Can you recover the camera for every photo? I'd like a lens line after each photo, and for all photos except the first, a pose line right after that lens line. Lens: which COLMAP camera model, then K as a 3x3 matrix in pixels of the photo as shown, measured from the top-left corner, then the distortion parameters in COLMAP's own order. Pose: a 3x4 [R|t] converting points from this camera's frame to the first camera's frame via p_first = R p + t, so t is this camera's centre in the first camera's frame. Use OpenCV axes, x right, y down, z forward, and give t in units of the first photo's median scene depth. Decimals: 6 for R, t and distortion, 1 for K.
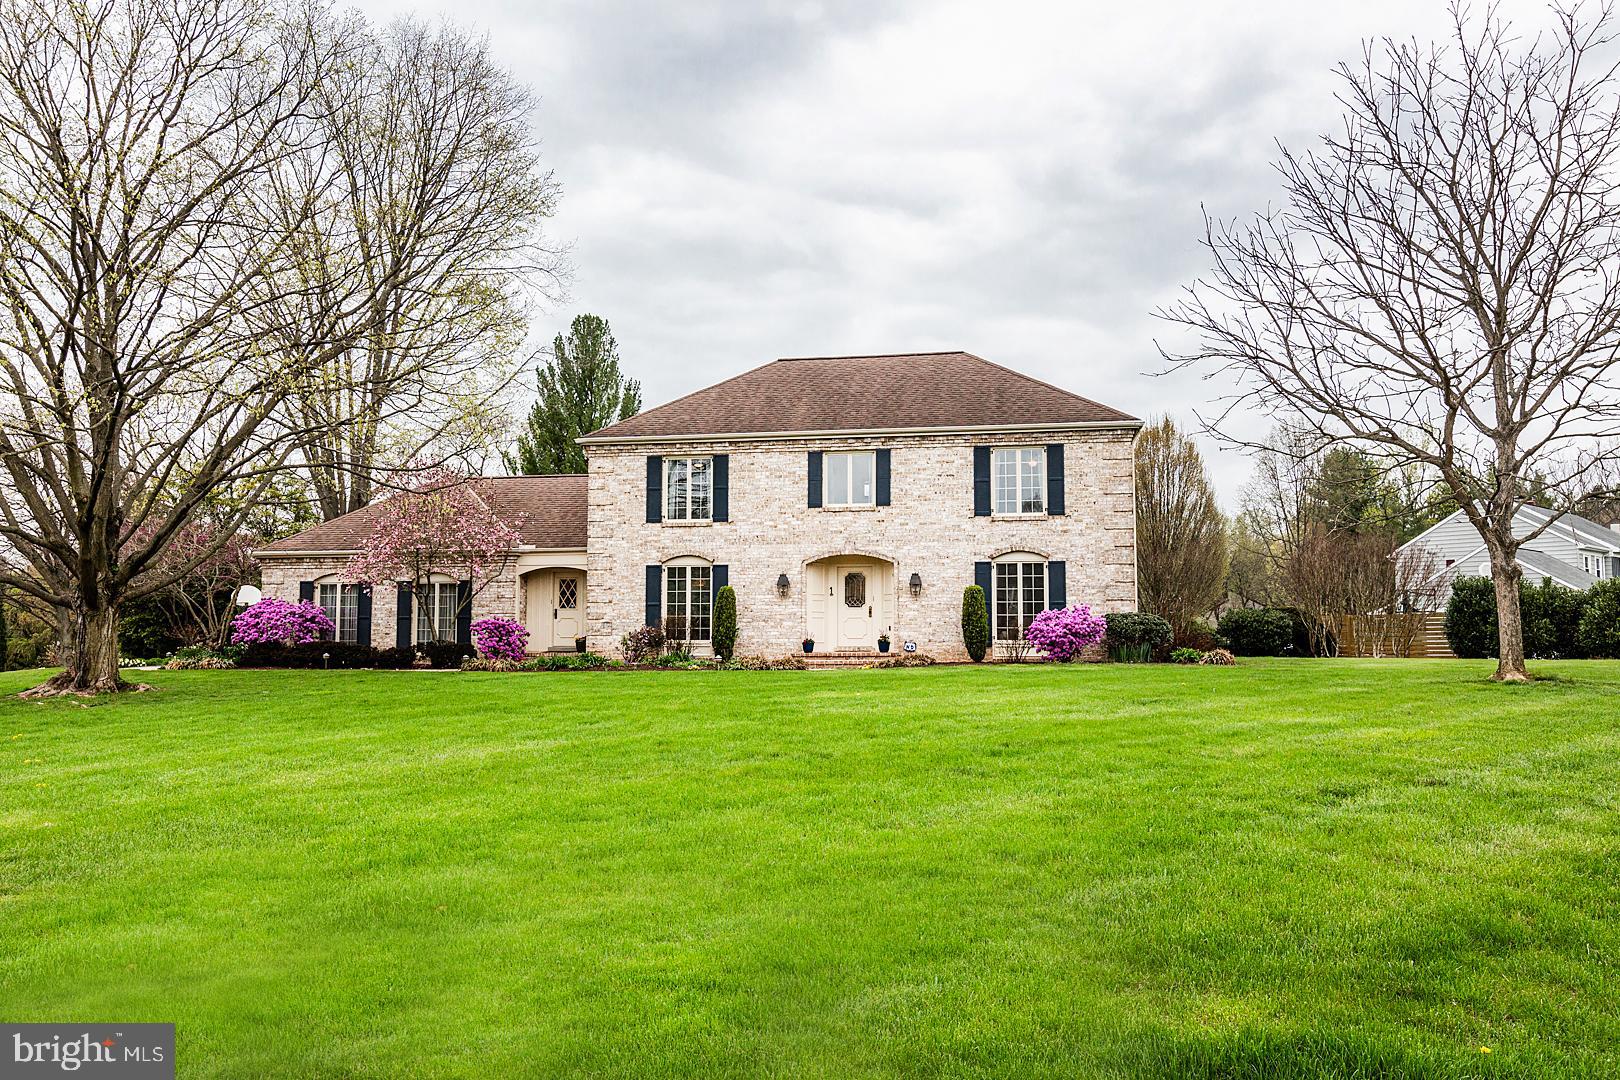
lens RADIAL K [[1221.7, 0, 797.9], [0, 1221.7, 557.0], [0, 0, 1]] dist [-0.004109, -0.000424]
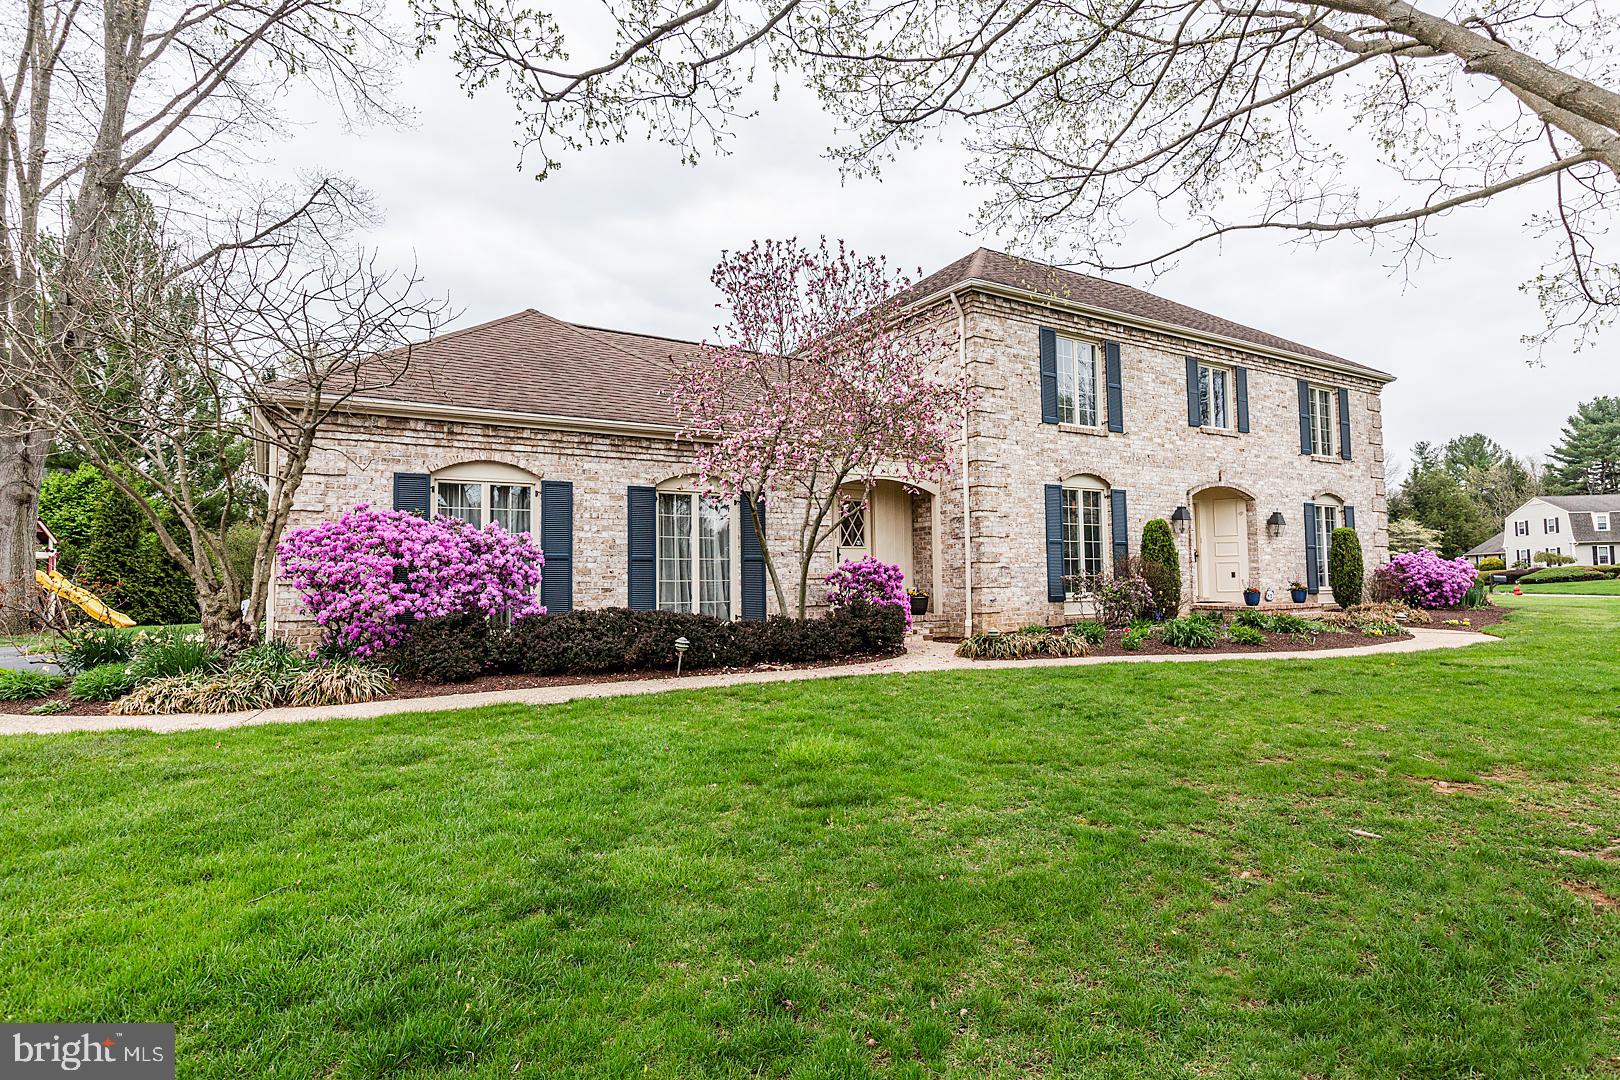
lens RADIAL K [[868.1, 0, 808.3], [0, 868.1, 531.6], [0, 0, 1]] dist [0.002385, 0.000976]
pose [[0.735273, 0.030449, 0.677087, -0.560697], [-0.034085, 0.999387, -0.007929, 0.042431], [-0.676913, -0.017249, 0.735861, 0.744678]]
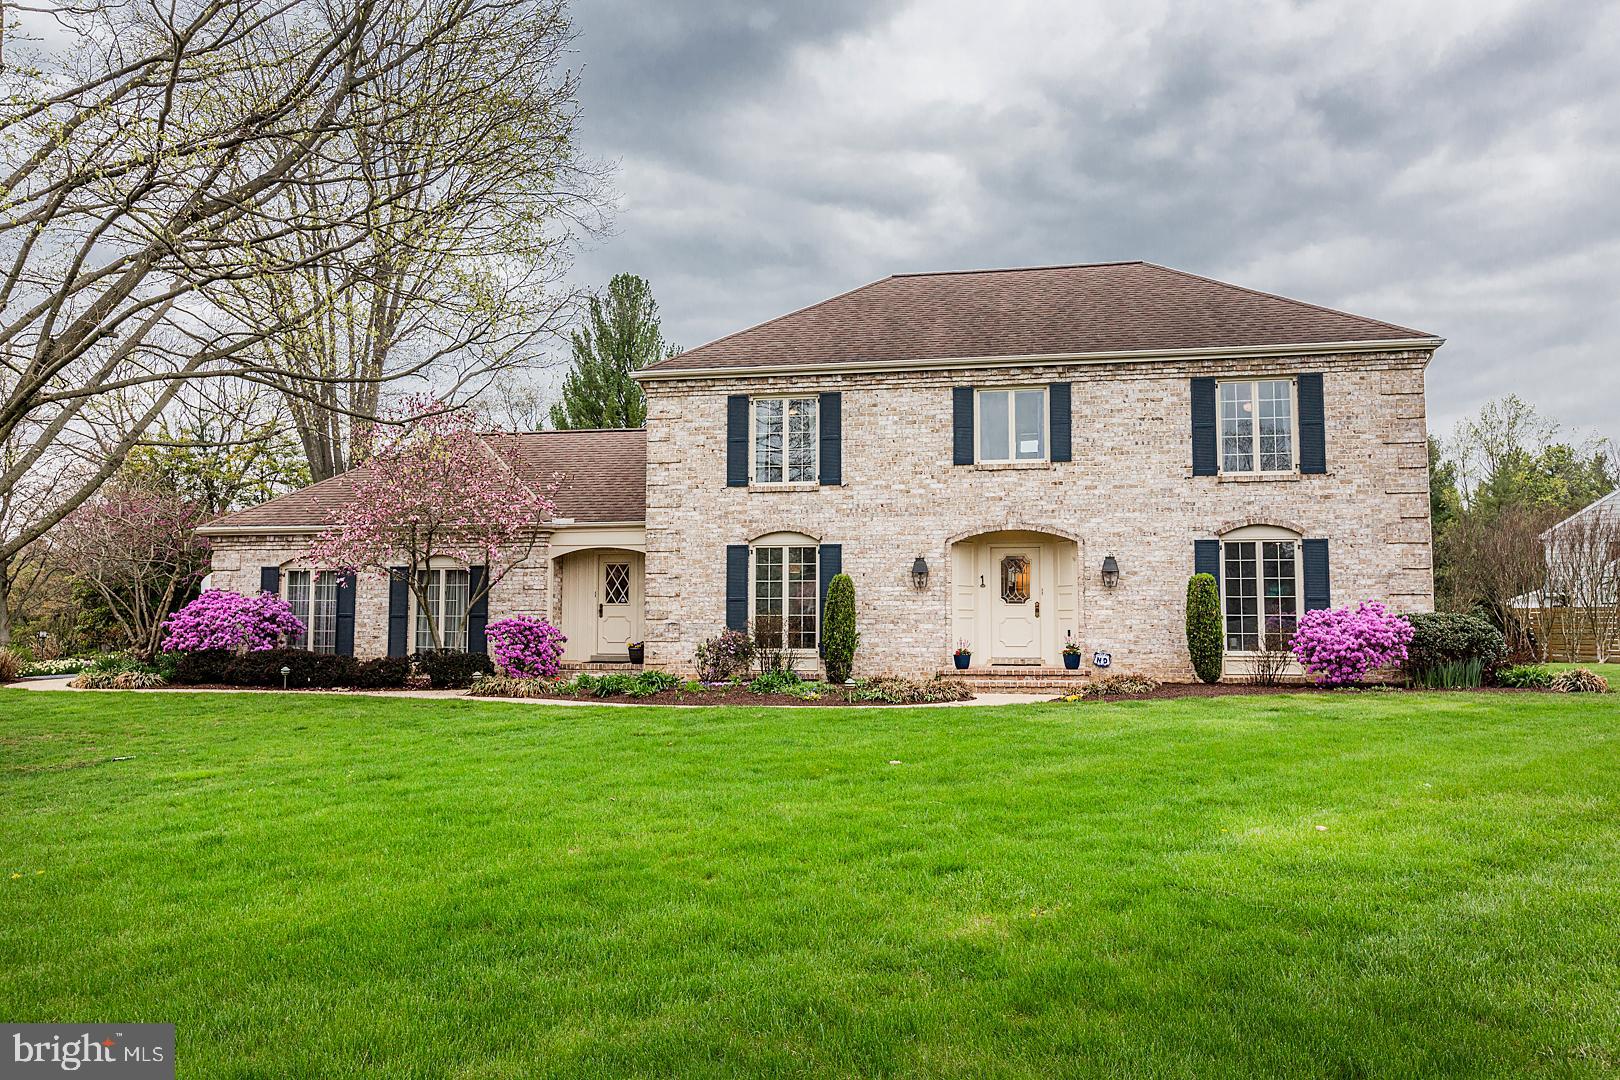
lens RADIAL K [[1183.7, 0, 810.0], [0, 1183.7, 540.0], [0, 0, 1]] dist [0.000701, 0.001333]
pose [[0.999959, 0.000223, -0.009000, -0.069755], [-0.000234, 0.999999, -0.001204, 0.004548], [0.009000, 0.001206, 0.999959, 0.301875]]
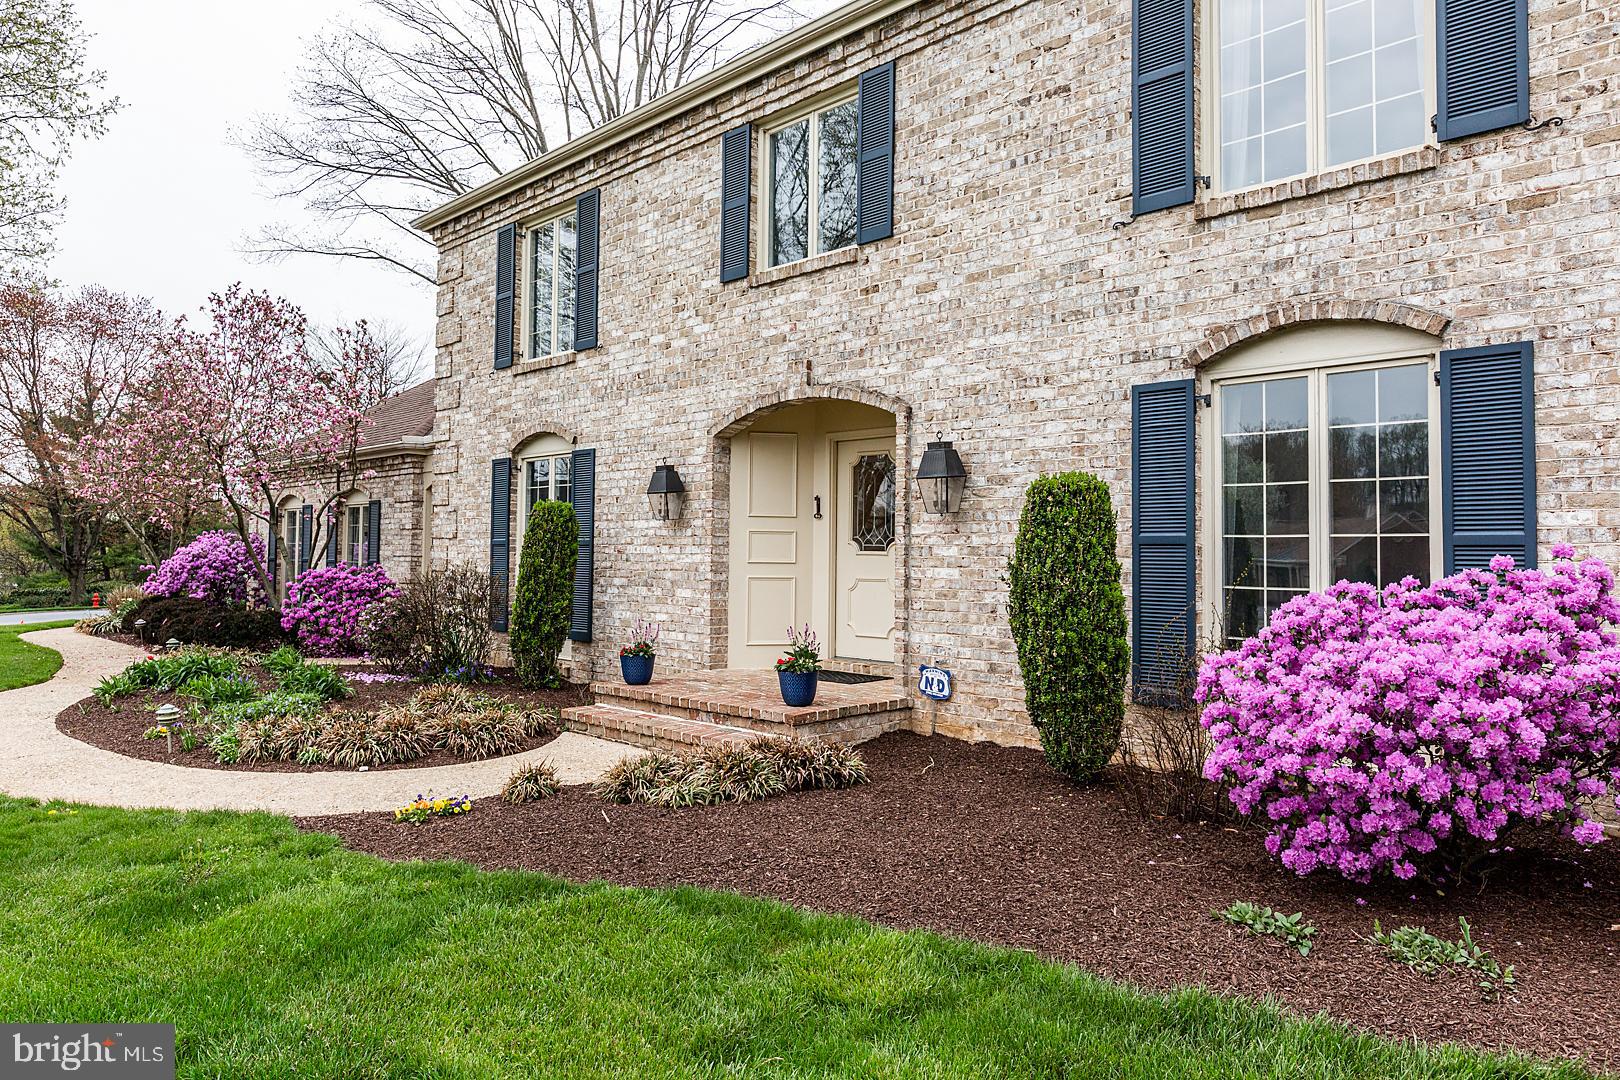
lens RADIAL K [[1059.6, 0, 786.6], [0, 1059.6, 518.7], [0, 0, 1]] dist [0.001032, 0.000894]
pose [[0.818139, -0.013071, -0.574873, 0.208717], [0.032090, 0.999221, 0.022950, 0.024230], [0.574125, -0.037224, 0.817921, 0.741739]]
